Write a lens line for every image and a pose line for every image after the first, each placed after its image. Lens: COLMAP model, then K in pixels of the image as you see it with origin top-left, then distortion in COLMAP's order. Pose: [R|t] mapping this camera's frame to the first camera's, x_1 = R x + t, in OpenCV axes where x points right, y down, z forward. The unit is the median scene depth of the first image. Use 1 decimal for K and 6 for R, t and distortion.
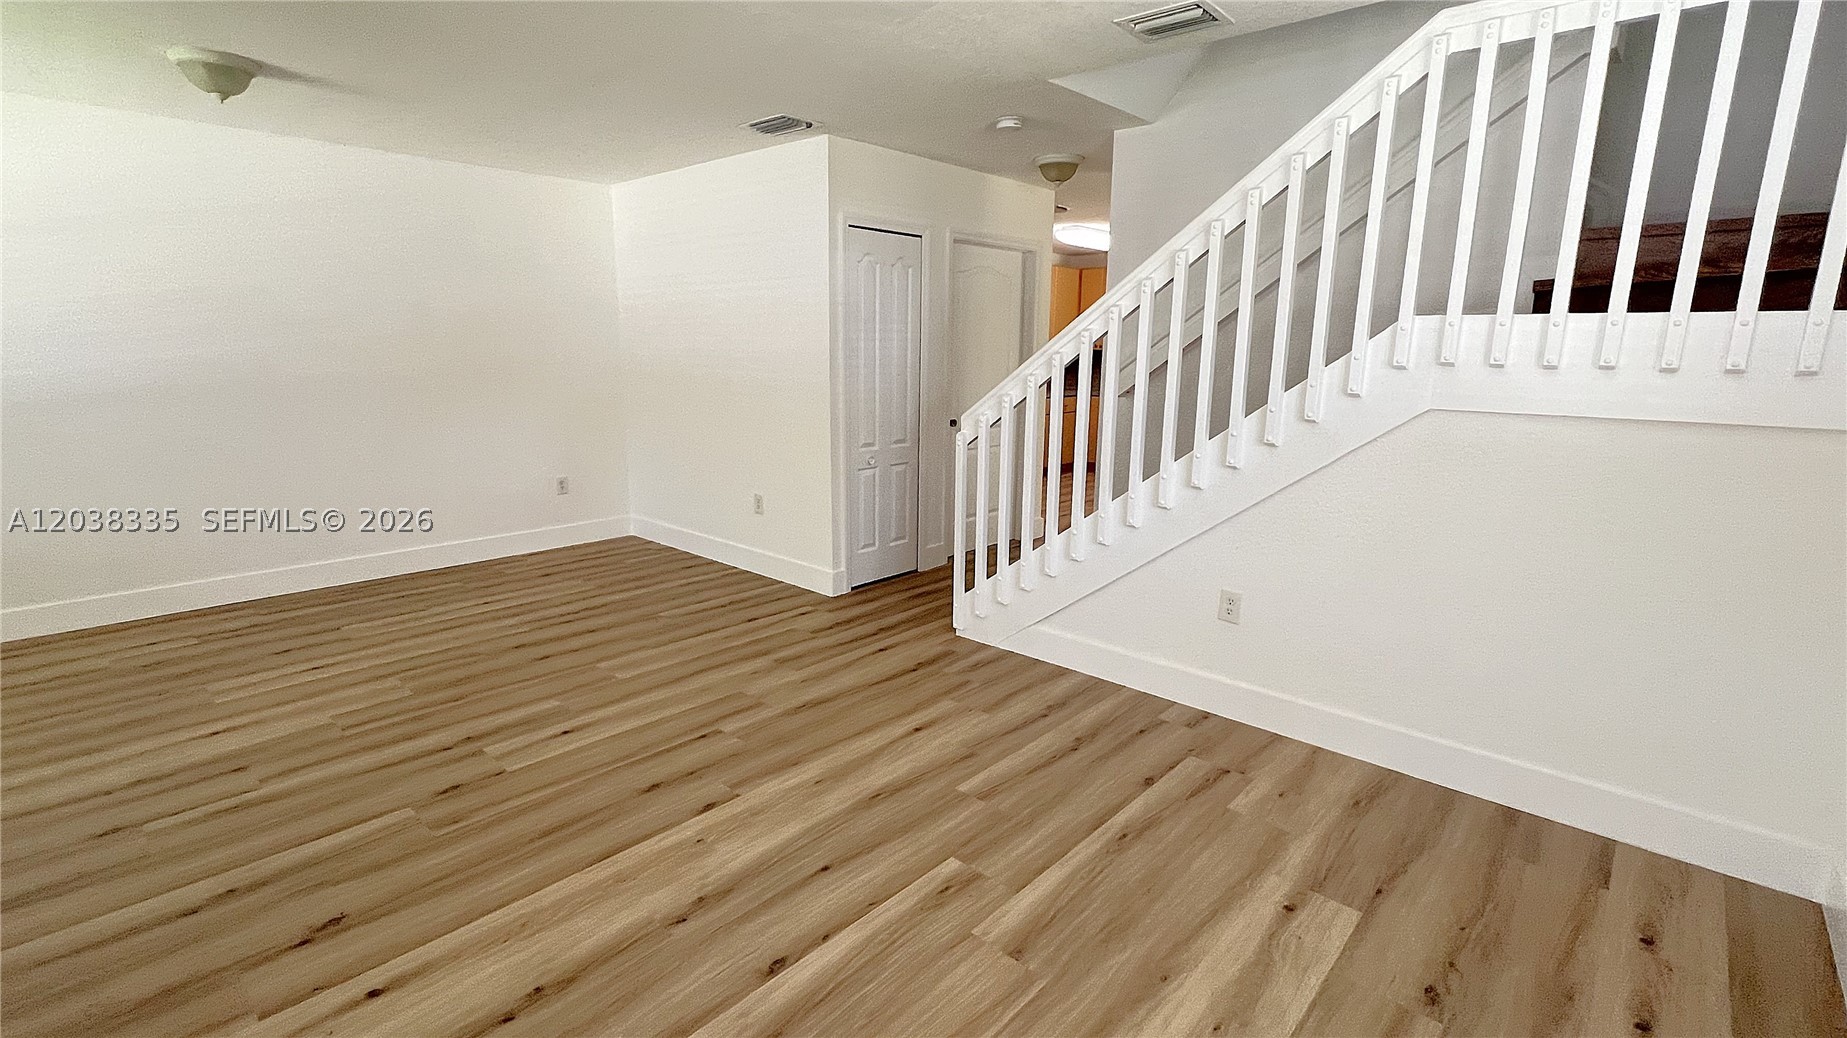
lens RADIAL K [[826.0, 0, 916.8], [0, 826.0, 519.7], [0, 0, 1]] dist [-0.001201, 0.000952]
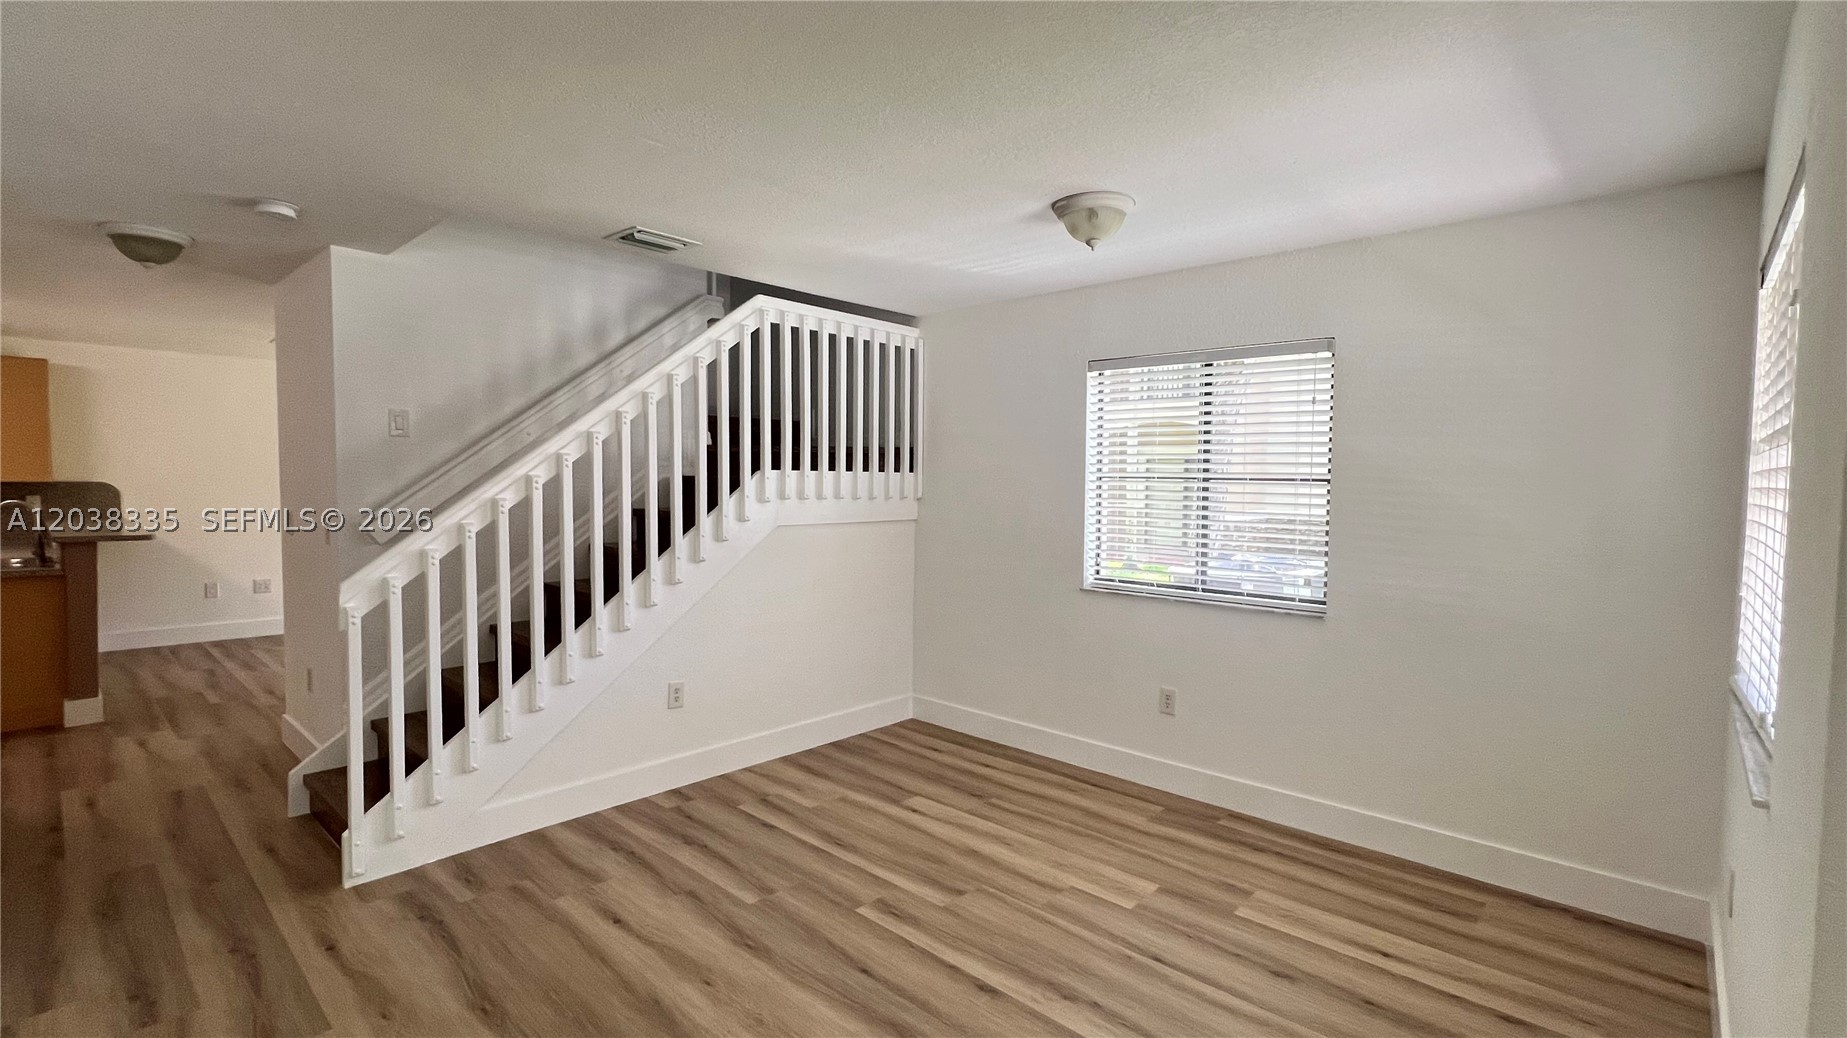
lens RADIAL K [[826.0, 0, 916.8], [0, 826.0, 519.7], [0, 0, 1]] dist [-0.001201, 0.000952]
pose [[0.007720, -0.062056, 0.998043, -0.838102], [0.198256, 0.978355, 0.059298, -0.153744], [-0.980120, 0.197410, 0.019856, 0.569469]]
